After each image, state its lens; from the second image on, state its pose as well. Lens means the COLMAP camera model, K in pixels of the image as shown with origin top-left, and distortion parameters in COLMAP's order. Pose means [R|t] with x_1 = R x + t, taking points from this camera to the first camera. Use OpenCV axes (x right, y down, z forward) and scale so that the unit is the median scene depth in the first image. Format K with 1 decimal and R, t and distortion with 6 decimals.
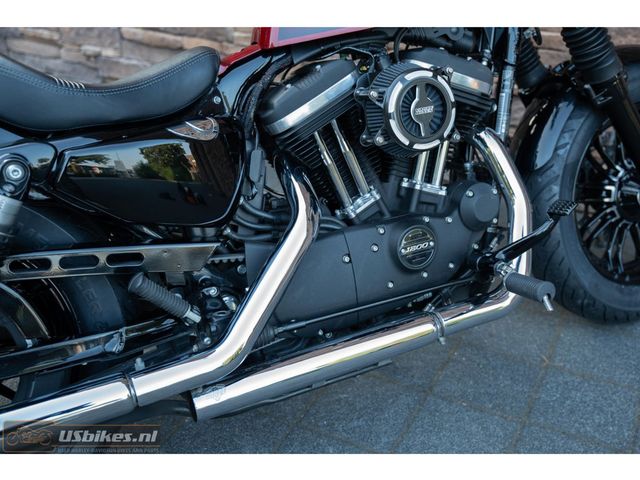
lens RADIAL K [[742.6, 0, 366.6], [0, 742.6, 239.3], [0, 0, 1]] dist [0.013868, 0.178205]
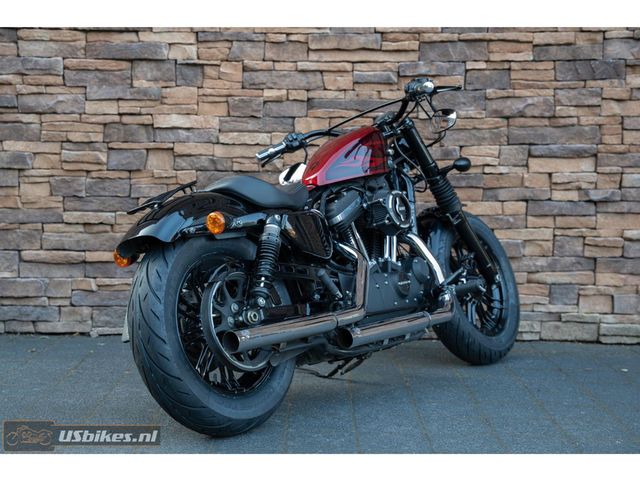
lens RADIAL K [[1088.2, 0, 290.6], [0, 1088.2, 219.3], [0, 0, 1]] dist [0.220970, 0.010472]
pose [[0.918672, -0.036081, 0.393369, -1.003848], [0.199232, 0.902206, -0.382533, 0.680534], [-0.341098, 0.429794, 0.836020, -1.004663]]
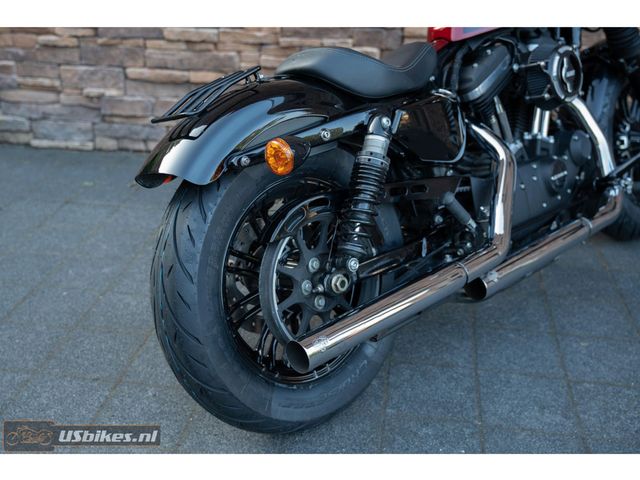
lens RADIAL K [[734.2, 0, 288.5], [0, 734.2, 230.6], [0, 0, 1]] dist [0.017850, 0.172718]
pose [[0.969922, -0.115627, 0.214199, -0.577008], [0.133008, 0.988742, -0.068542, 0.110374], [-0.203862, 0.094970, 0.974382, -0.185758]]
